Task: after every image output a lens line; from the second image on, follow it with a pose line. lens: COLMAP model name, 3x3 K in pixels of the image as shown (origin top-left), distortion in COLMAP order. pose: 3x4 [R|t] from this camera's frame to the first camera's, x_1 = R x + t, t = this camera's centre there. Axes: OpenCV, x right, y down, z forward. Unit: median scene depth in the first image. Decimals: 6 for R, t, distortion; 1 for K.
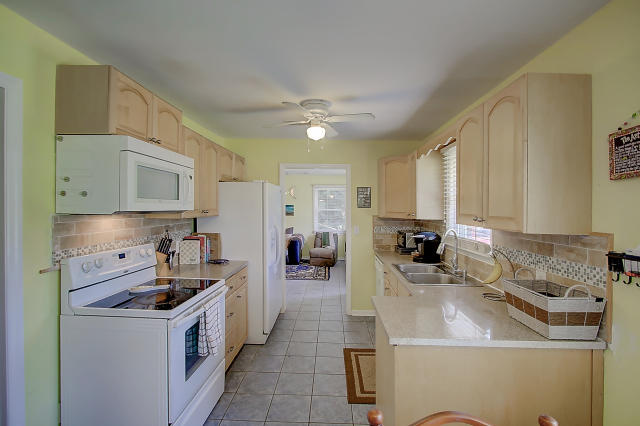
lens RADIAL K [[292.9, 0, 328.1], [0, 292.9, 221.2], [0, 0, 1]] dist [-0.016372, 0.000108]
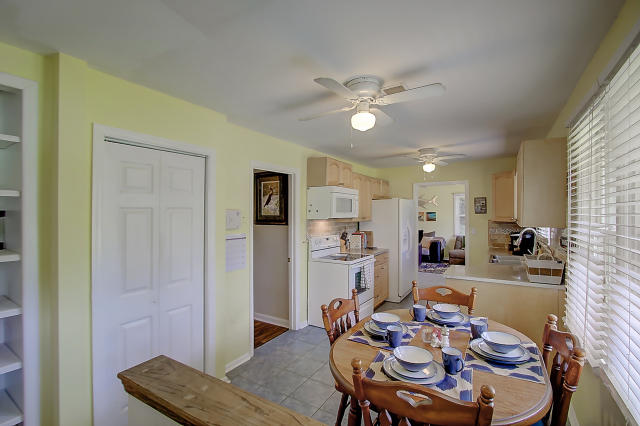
lens RADIAL K [[292.9, 0, 328.1], [0, 292.9, 221.2], [0, 0, 1]] dist [-0.016372, 0.000108]
pose [[0.868455, -0.006868, -0.495721, 0.283093], [-0.004444, 0.999756, -0.021635, 0.027064], [0.495748, 0.020992, 0.868212, -0.681112]]
